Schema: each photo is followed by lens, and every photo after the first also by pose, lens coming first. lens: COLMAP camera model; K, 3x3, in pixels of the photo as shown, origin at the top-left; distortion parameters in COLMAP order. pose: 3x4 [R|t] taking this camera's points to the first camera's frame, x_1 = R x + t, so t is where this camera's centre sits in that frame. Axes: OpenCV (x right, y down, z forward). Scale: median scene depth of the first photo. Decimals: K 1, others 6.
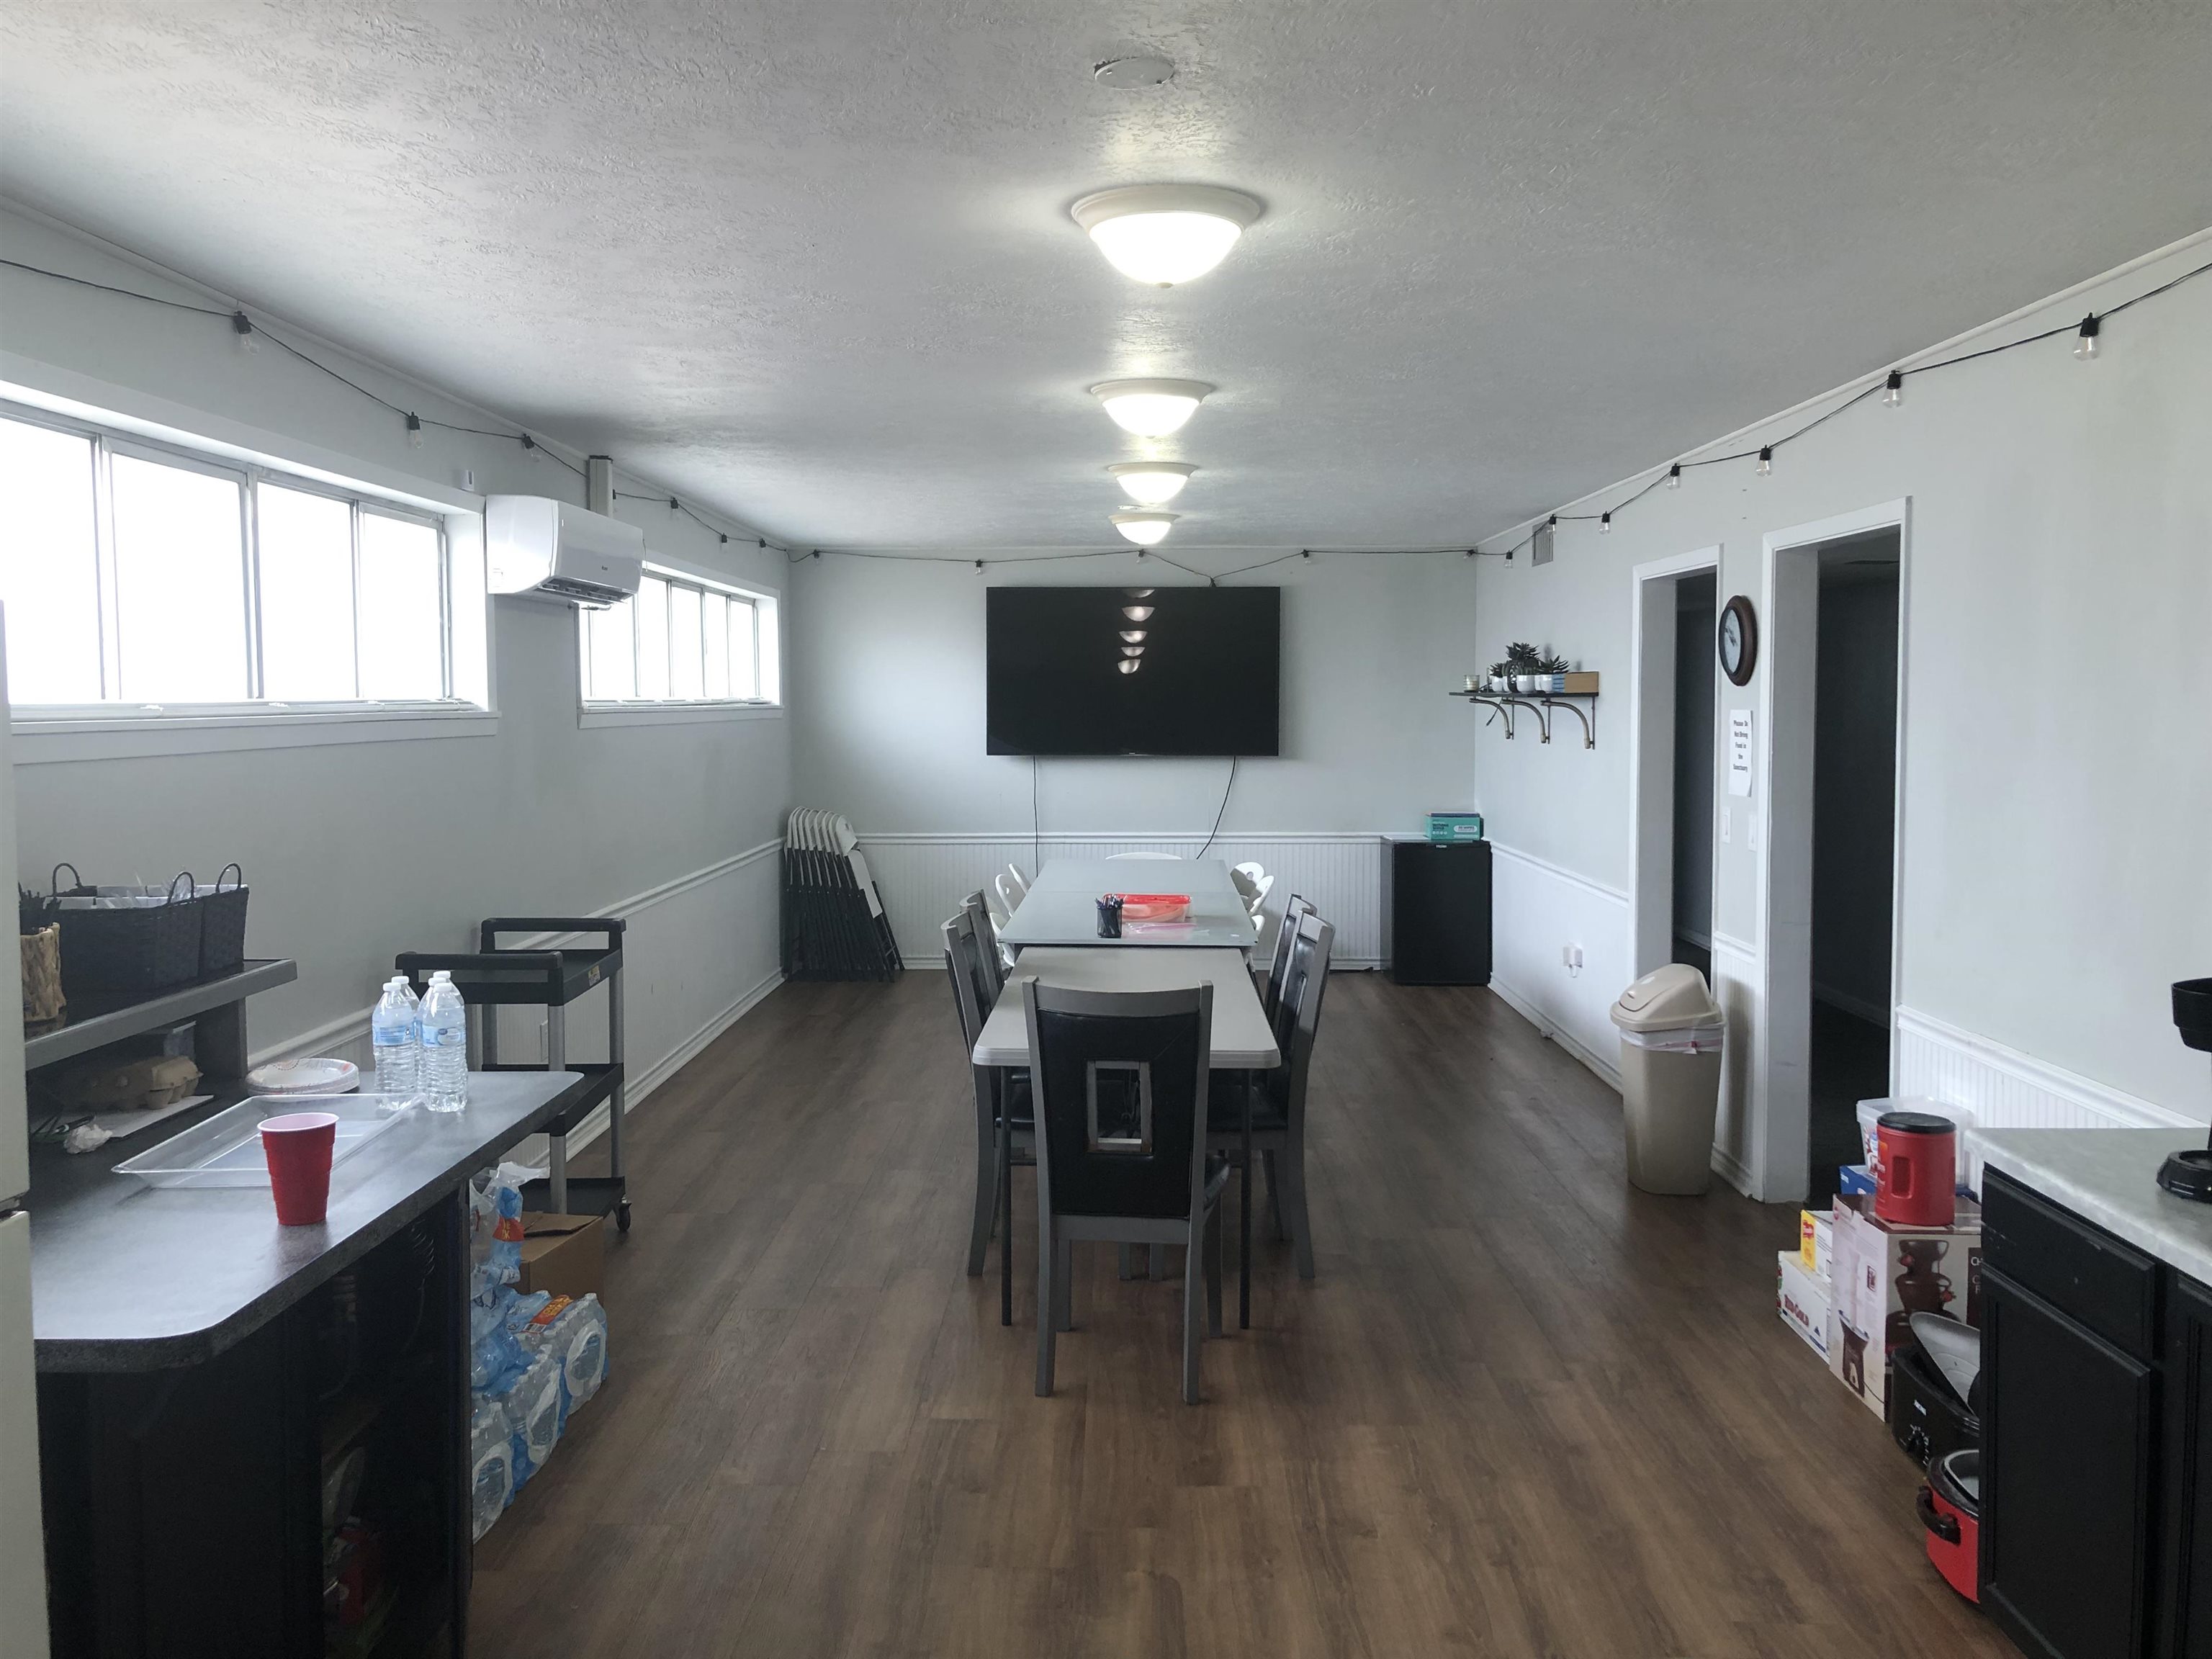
lens RADIAL K [[1813.1, 0, 1105.5], [0, 1813.1, 828.2], [0, 0, 1]] dist [0.002664, -0.000154]
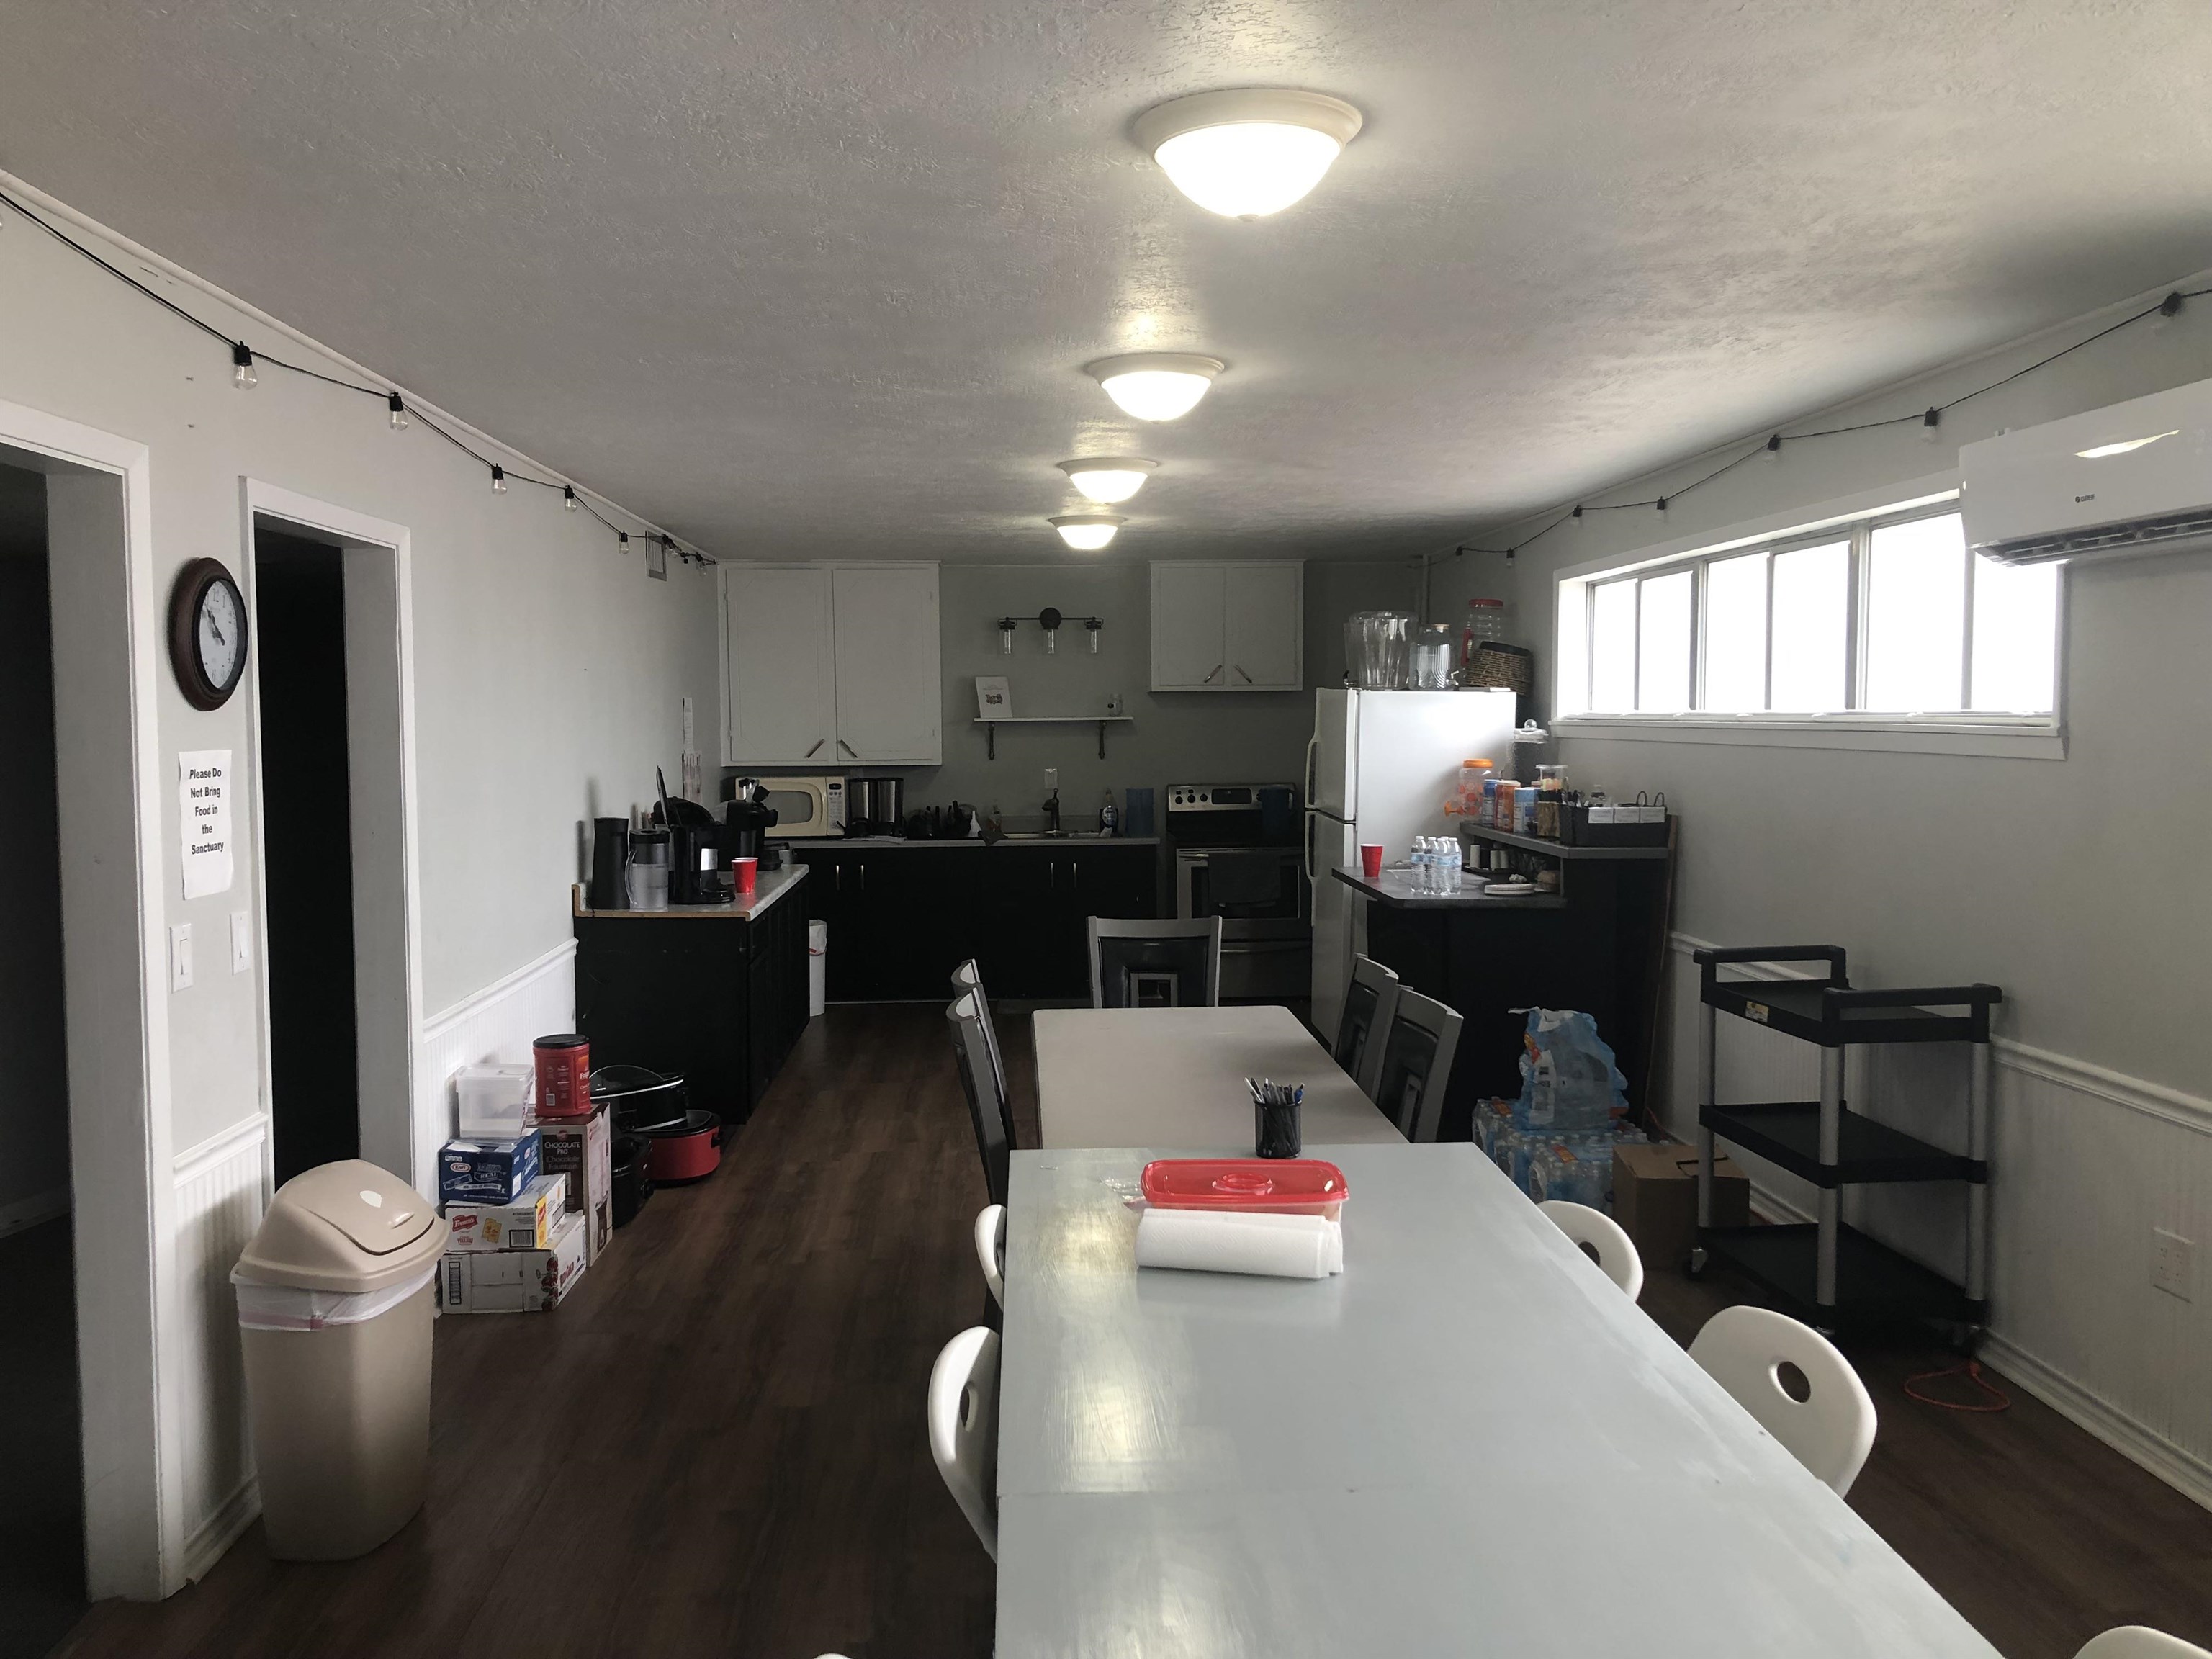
lens RADIAL K [[1813.1, 0, 1104.1], [0, 1813.1, 825.4], [0, 0, 1]] dist [0.002664, -0.000154]
pose [[-0.997324, 0.014924, -0.071569, 0.108520], [0.005074, 0.990712, 0.135885, -0.132372], [0.072932, 0.135158, -0.988136, 1.772852]]
